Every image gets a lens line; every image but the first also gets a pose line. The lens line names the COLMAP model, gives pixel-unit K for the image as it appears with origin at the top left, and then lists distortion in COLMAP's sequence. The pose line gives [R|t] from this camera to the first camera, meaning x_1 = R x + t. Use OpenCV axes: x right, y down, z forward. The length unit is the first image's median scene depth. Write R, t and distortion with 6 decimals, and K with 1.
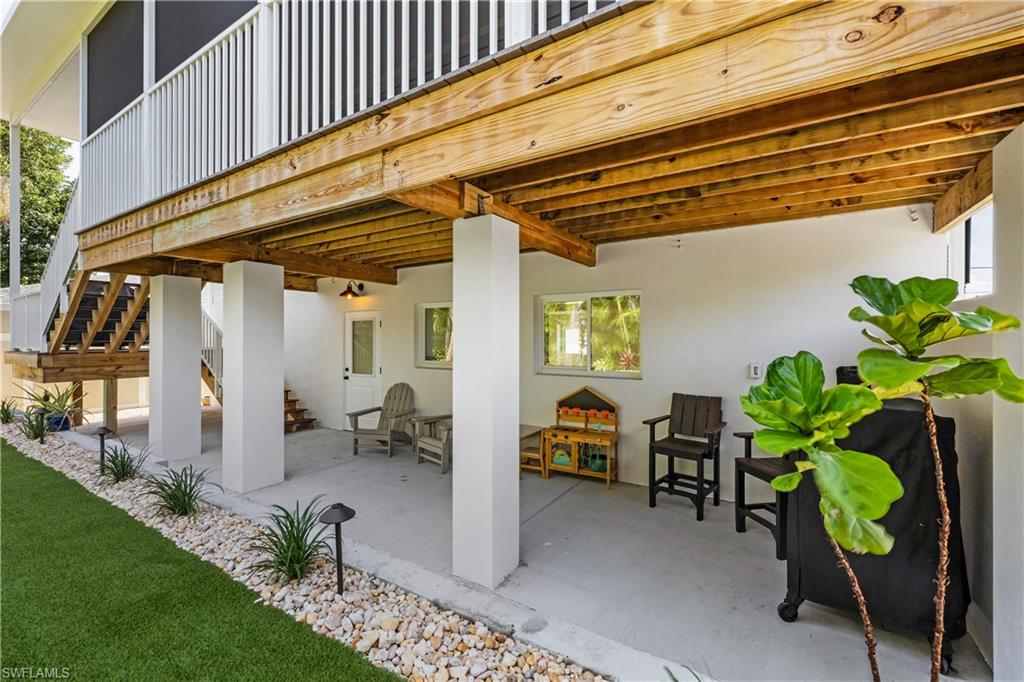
lens RADIAL K [[433.6, 0, 510.4], [0, 433.6, 339.6], [0, 0, 1]] dist [-0.000767, -0.000259]
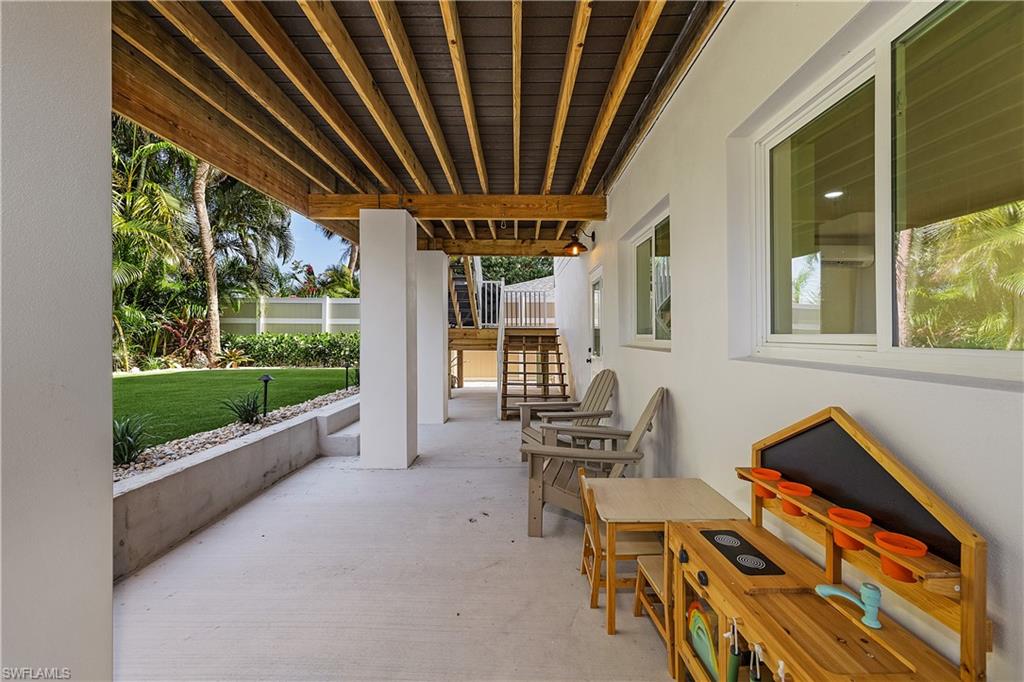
lens RADIAL K [[433.6, 0, 512.3], [0, 433.6, 337.2], [0, 0, 1]] dist [-0.000767, -0.000259]
pose [[0.524844, 0.006167, -0.851176, 0.294606], [-0.010580, 0.999944, 0.000721, 0.073284], [0.851133, 0.008627, 0.524880, 0.745484]]
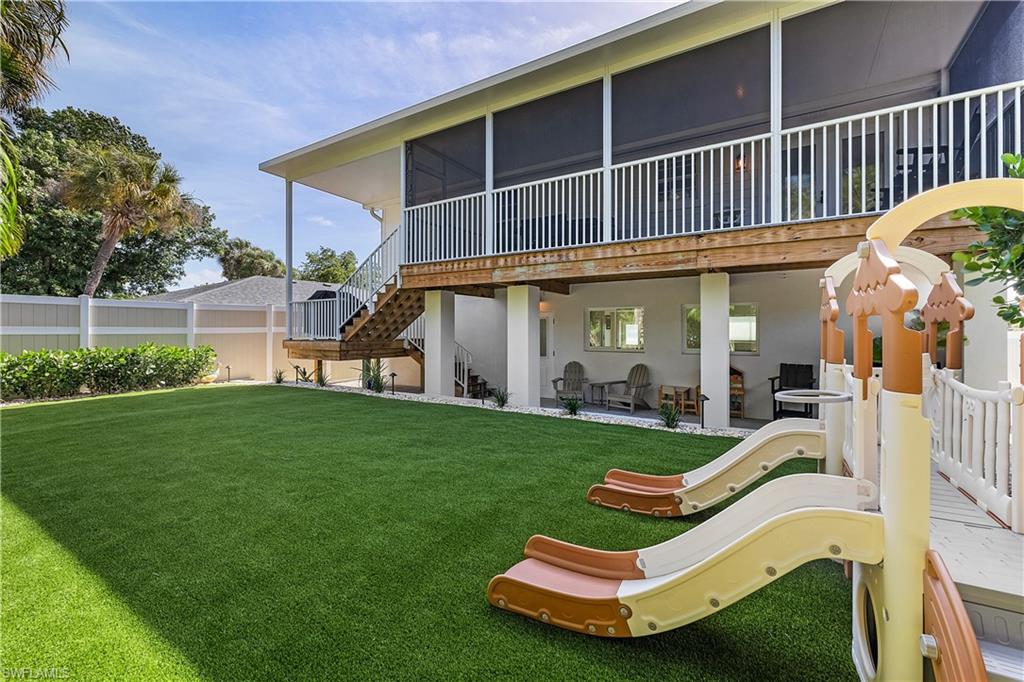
lens RADIAL K [[433.6, 0, 513.1], [0, 433.6, 332.1], [0, 0, 1]] dist [-0.000767, -0.000259]
pose [[0.999992, 0.000141, -0.003944, -0.620612], [-0.000155, 0.999993, -0.003617, 0.007412], [0.003943, 0.003618, 0.999986, -0.651729]]
